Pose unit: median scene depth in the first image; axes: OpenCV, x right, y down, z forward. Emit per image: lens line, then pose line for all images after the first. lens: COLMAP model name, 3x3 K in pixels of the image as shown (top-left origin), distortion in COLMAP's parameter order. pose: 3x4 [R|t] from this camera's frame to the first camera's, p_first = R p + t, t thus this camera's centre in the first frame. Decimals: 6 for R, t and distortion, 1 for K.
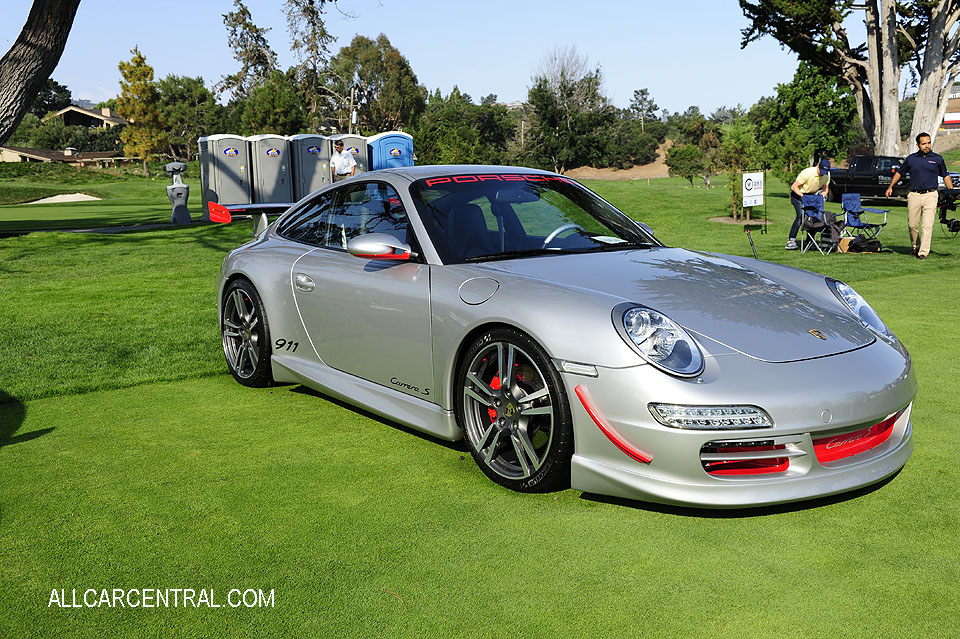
lens RADIAL K [[879.6, 0, 483.1], [0, 879.6, 318.5], [0, 0, 1]] dist [-0.055087, 0.053022]
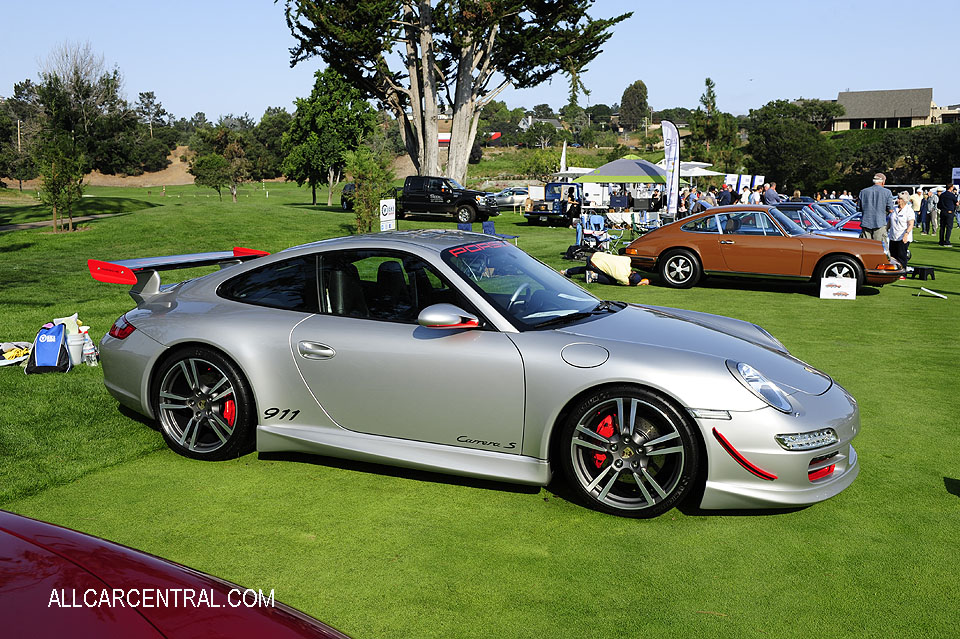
lens RADIAL K [[879.6, 0, 483.1], [0, 879.6, 318.5], [0, 0, 1]] dist [-0.055087, 0.053022]
pose [[0.859713, -0.051209, 0.508203, -0.052681], [0.056071, 0.998410, 0.005749, -0.006971], [-0.507690, 0.023553, 0.861218, 0.003933]]
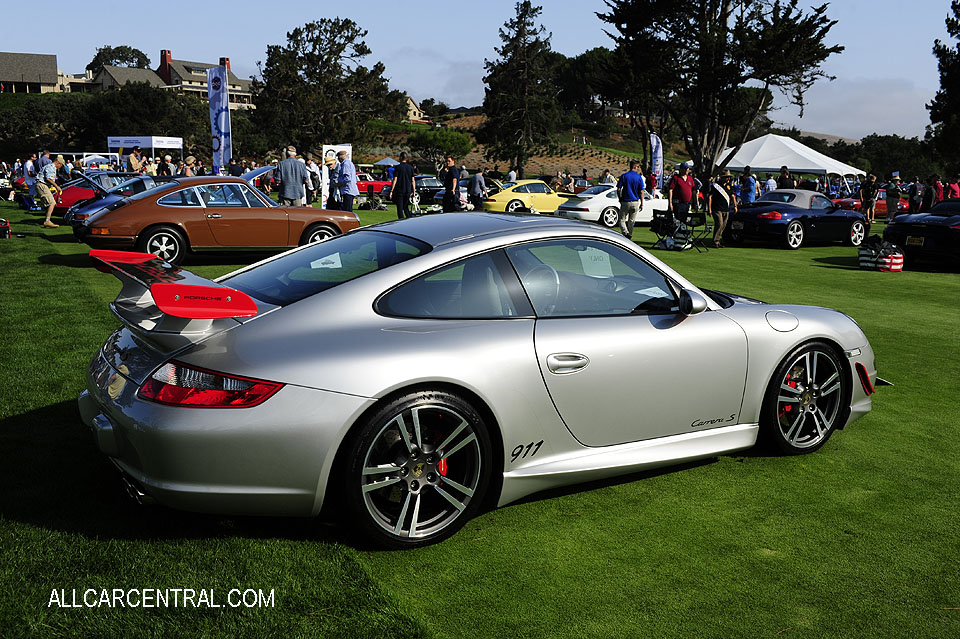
lens RADIAL K [[879.6, 0, 483.1], [0, 879.6, 318.5], [0, 0, 1]] dist [-0.055087, 0.053022]
pose [[0.120330, -0.147069, 0.981780, -0.098646], [0.127845, 0.983026, 0.131587, -0.019441], [-0.984468, 0.109681, 0.137089, 0.092546]]
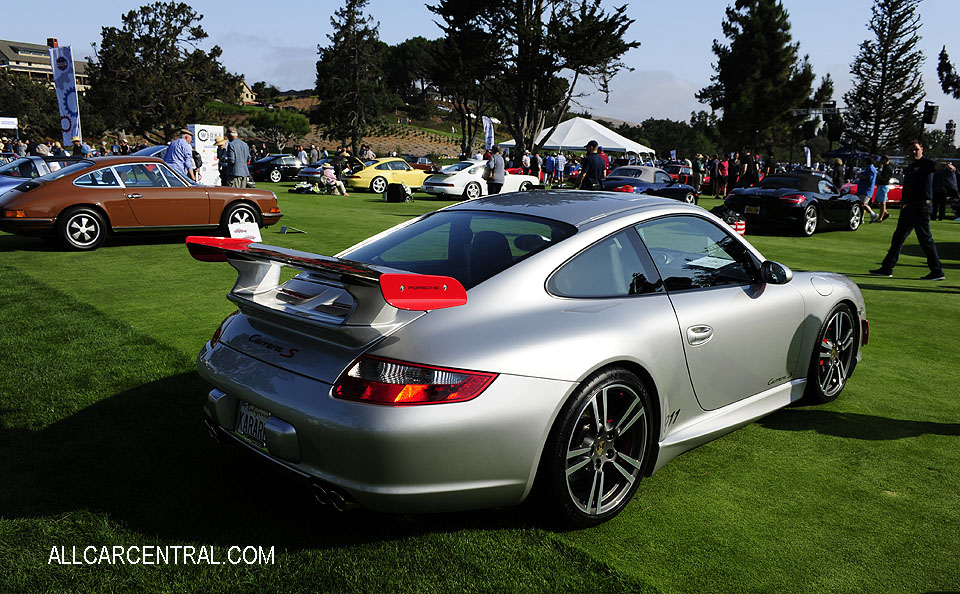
lens RADIAL K [[782.8, 0, 501.9], [0, 782.8, 330.9], [0, 0, 1]] dist [-0.058571, 0.010574]
pose [[-0.109001, -0.207964, 0.972044, -0.090782], [0.128882, 0.966660, 0.221264, -0.023428], [-0.985651, 0.149398, -0.078564, 0.121166]]
